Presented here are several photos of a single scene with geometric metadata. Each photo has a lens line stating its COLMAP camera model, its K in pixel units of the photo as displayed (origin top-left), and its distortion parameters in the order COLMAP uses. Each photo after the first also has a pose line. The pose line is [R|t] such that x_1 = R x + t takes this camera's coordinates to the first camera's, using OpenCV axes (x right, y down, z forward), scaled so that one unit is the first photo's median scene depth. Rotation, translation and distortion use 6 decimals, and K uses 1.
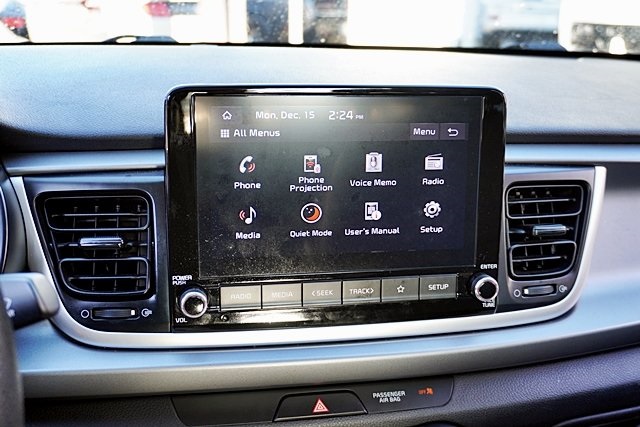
lens RADIAL K [[732.6, 0, 321.6], [0, 732.6, 211.6], [0, 0, 1]] dist [0.030603, 0.000000]
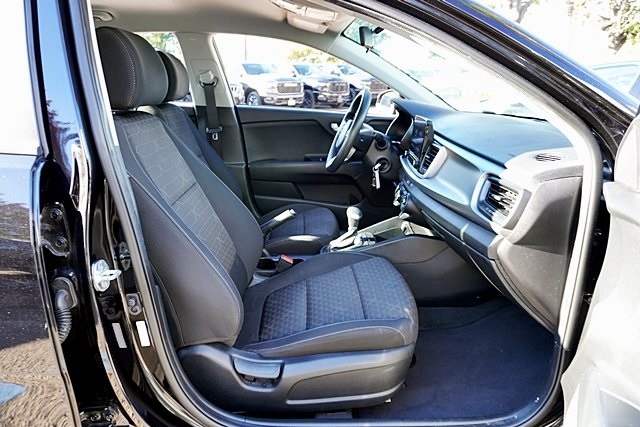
lens RADIAL K [[431.7, 0, 318.1], [0, 431.7, 212.8], [0, 0, 1]] dist [-0.040973, 0.036647]
pose [[-0.252257, 0.252665, -0.934092, 2.890250], [-0.298287, 0.897998, 0.323456, -0.298560], [0.920539, 0.360222, -0.151159, 0.957037]]
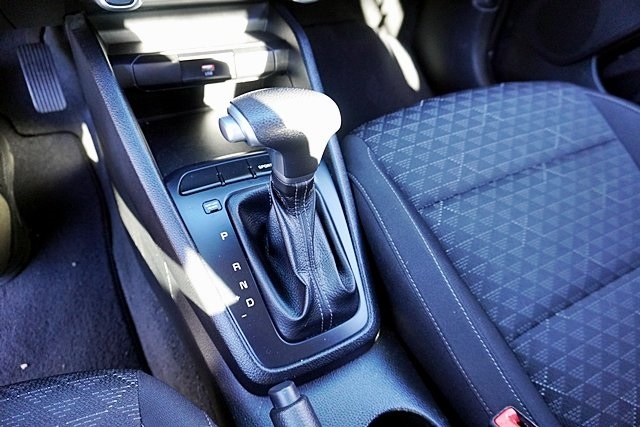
lens RADIAL K [[431.7, 0, 322.2], [0, 431.7, 220.1], [0, 0, 1]] dist [-0.040973, 0.036647]
pose [[0.971795, -0.090615, 0.217723, -0.021825], [-0.043027, 0.839606, 0.541488, 0.387839], [-0.231869, -0.535584, 0.812027, 0.185886]]
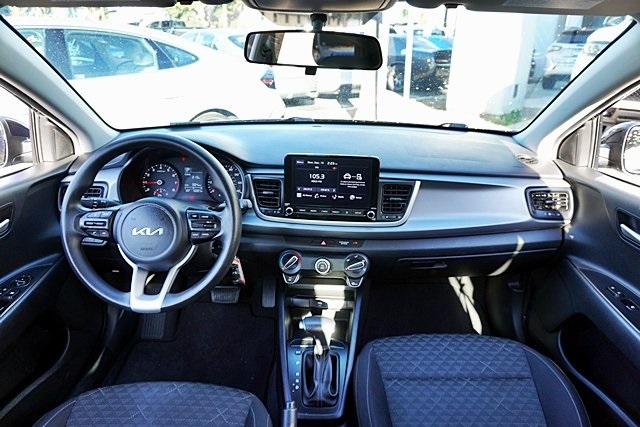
lens RADIAL K [[431.7, 0, 321.1], [0, 431.7, 216.3], [0, 0, 1]] dist [-0.040973, 0.036647]
pose [[0.961985, 0.091759, -0.257225, 0.518271], [-0.066443, 0.992202, 0.105459, -0.086676], [0.264895, -0.084359, 0.960580, -1.024112]]
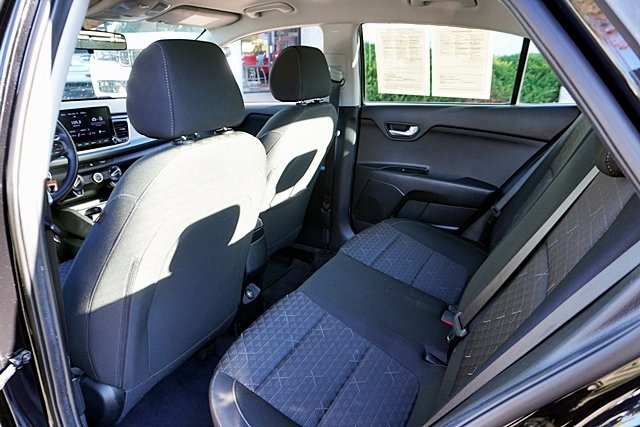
lens RADIAL K [[431.7, 0, 321.7], [0, 431.7, 212.0], [0, 0, 1]] dist [-0.040973, 0.036647]
pose [[0.697080, -0.260122, 0.668144, -1.072228], [0.212252, 0.964966, 0.154237, 0.488939], [-0.684857, 0.034299, 0.727870, -2.645016]]
